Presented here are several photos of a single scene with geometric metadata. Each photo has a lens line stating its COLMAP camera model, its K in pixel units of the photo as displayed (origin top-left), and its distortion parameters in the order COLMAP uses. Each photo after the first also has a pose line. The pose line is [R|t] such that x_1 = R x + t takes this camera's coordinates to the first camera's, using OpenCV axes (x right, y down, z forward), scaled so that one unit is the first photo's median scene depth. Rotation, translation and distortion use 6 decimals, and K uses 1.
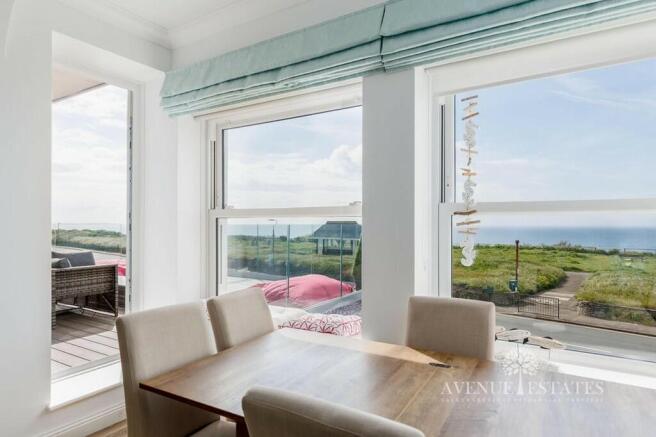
lens RADIAL K [[392.4, 0, 326.7], [0, 392.4, 222.0], [0, 0, 1]] dist [-0.006838, -0.000336]
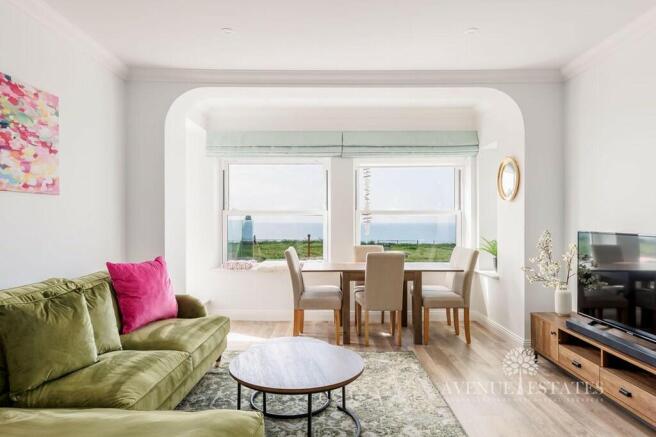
lens RADIAL K [[413.6, 0, 329.2], [0, 413.6, 218.2], [0, 0, 1]] dist [0.014972, 0.003033]
pose [[0.852114, 0.004425, 0.523337, -1.033800], [-0.001501, 0.999981, -0.006012, 0.013652], [-0.523354, 0.004337, 0.852104, -0.960110]]
